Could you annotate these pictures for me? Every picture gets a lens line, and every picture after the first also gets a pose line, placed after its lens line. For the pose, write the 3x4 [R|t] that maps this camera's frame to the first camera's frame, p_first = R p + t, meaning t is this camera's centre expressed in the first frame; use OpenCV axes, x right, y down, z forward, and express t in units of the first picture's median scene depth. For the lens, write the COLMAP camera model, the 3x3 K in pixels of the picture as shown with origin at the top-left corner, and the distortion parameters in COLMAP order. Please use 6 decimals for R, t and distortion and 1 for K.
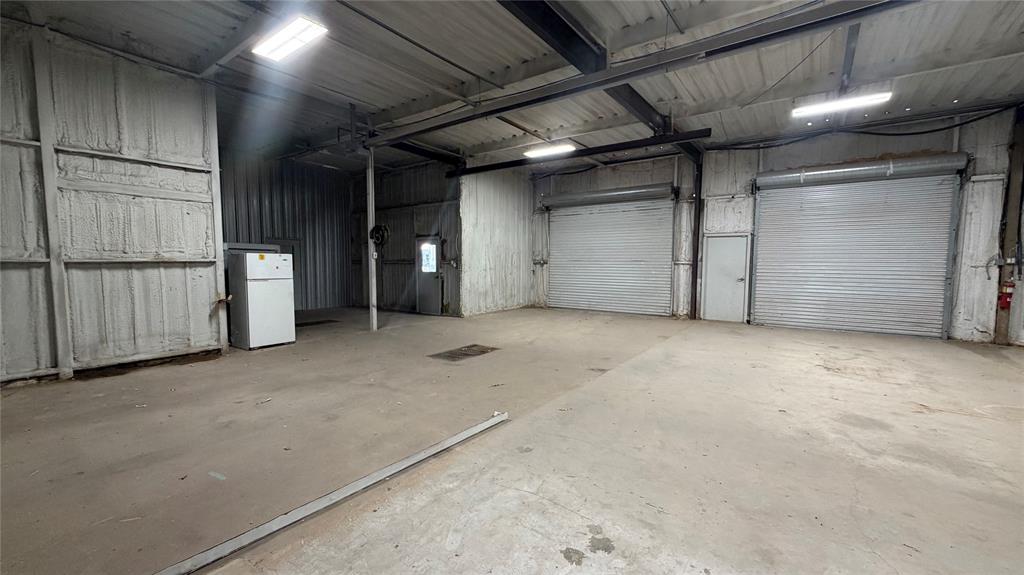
lens RADIAL K [[410.4, 0, 508.4], [0, 410.4, 288.3], [0, 0, 1]] dist [0.001577, 0.000056]
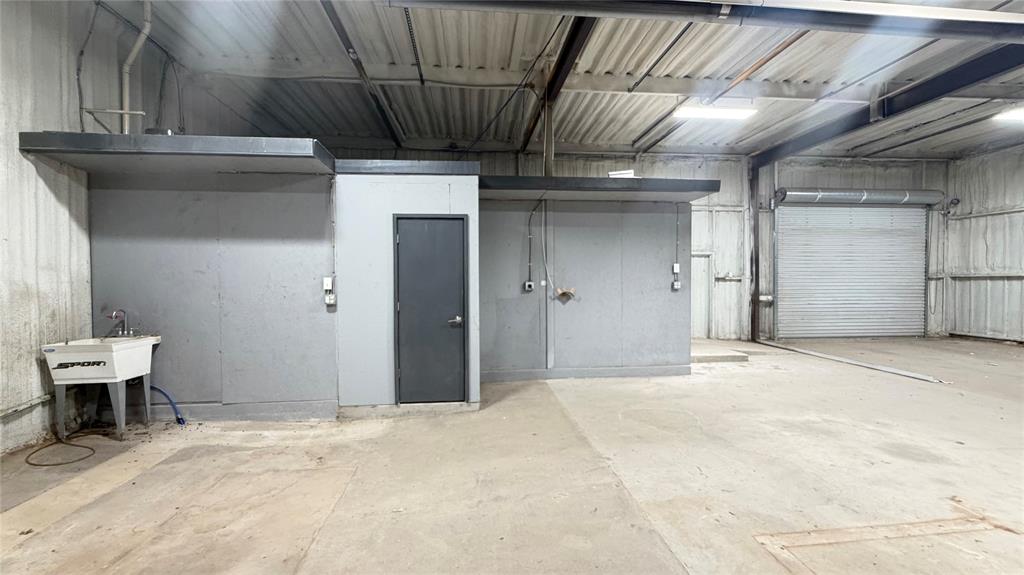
lens RADIAL K [[410.4, 0, 508.4], [0, 410.4, 288.3], [0, 0, 1]] dist [0.001577, 0.000056]
pose [[-0.749256, 0.010071, -0.662203, 0.863883], [-0.044136, 0.996902, 0.065100, -0.016298], [0.660808, 0.078003, -0.746491, 0.443065]]
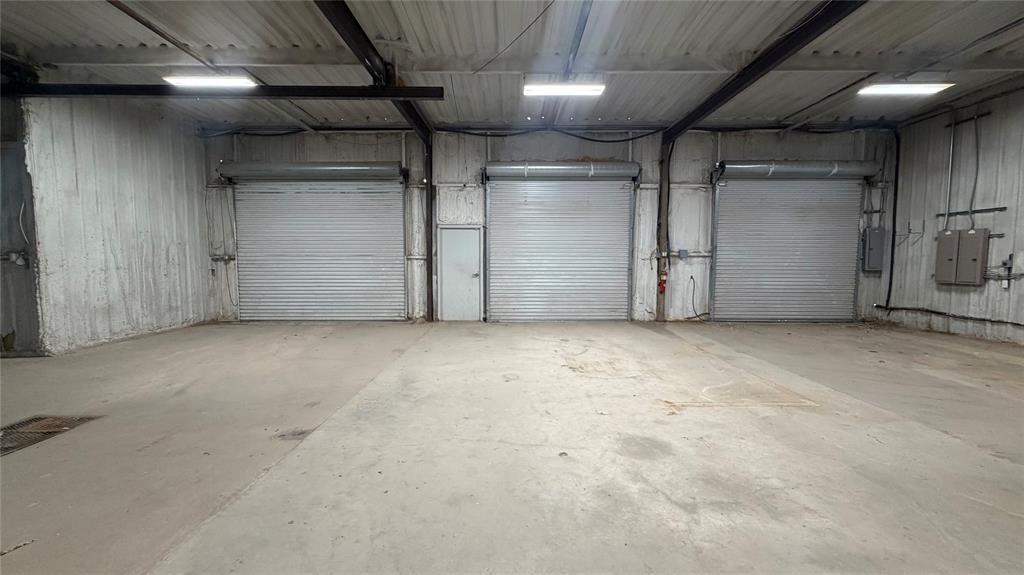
lens RADIAL K [[410.4, 0, 508.4], [0, 410.4, 288.3], [0, 0, 1]] dist [0.001577, 0.000056]
pose [[0.809158, -0.043992, 0.585943, 0.081408], [0.042915, 0.998955, 0.015737, -0.002835], [-0.586022, 0.012412, 0.810200, 0.210240]]
